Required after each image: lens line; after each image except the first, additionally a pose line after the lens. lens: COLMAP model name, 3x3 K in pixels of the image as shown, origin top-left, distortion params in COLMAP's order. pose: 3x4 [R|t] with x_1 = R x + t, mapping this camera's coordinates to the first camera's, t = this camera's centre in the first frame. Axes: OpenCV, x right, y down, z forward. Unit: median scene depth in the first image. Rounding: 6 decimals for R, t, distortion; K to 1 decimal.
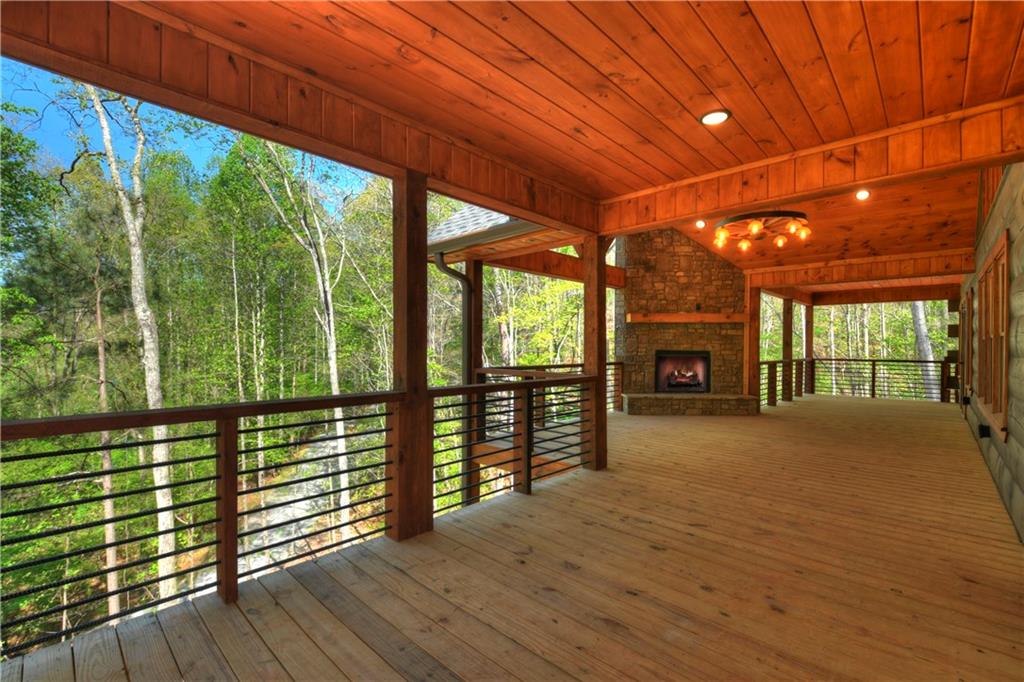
lens RADIAL K [[448.3, 0, 515.4], [0, 448.3, 347.8], [0, 0, 1]] dist [-0.009889, -0.000435]
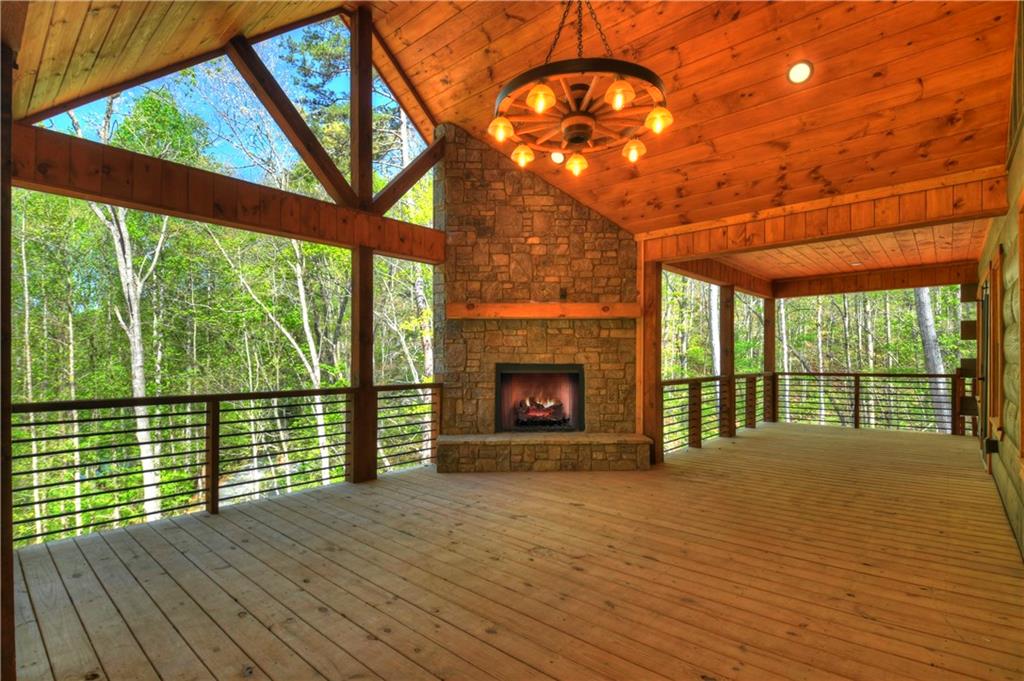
lens RADIAL K [[490.3, 0, 516.5], [0, 490.3, 357.8], [0, 0, 1]] dist [0.025297, -0.016369]
pose [[0.999225, -0.008434, 0.038450, 0.316801], [0.008554, 0.999959, -0.002955, -0.000561], [-0.038423, 0.003282, 0.999256, 0.321313]]
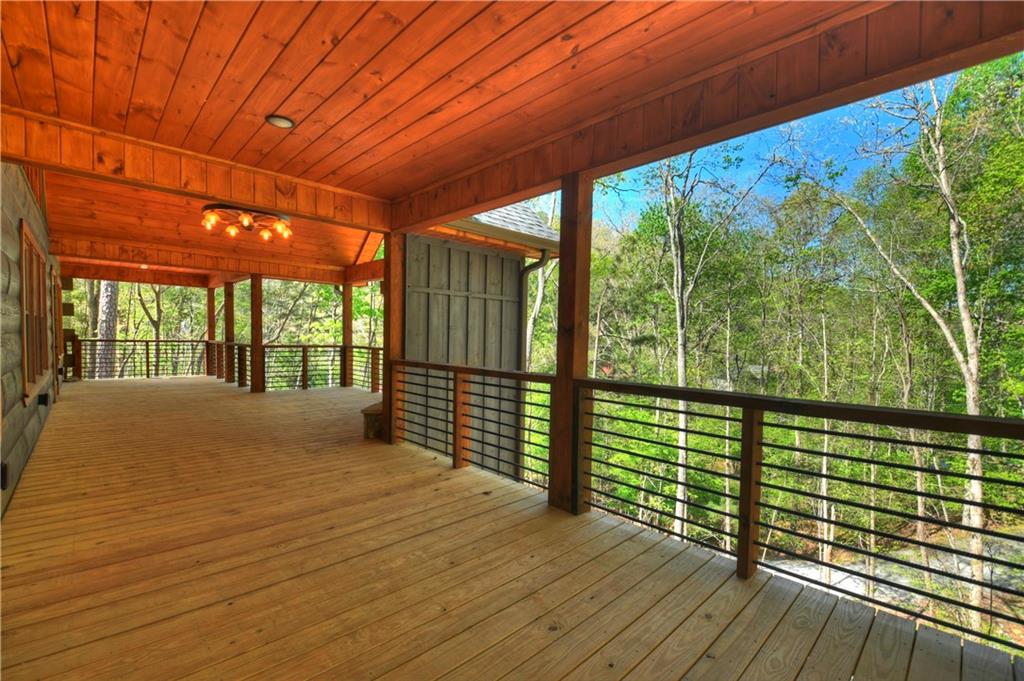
lens RADIAL K [[448.3, 0, 515.4], [0, 448.3, 347.3], [0, 0, 1]] dist [-0.009889, -0.000435]
pose [[-0.041106, 0.020569, -0.998943, 2.696475], [-0.021270, 0.999543, 0.021456, 0.005479], [0.998928, 0.022130, -0.040650, 2.870012]]
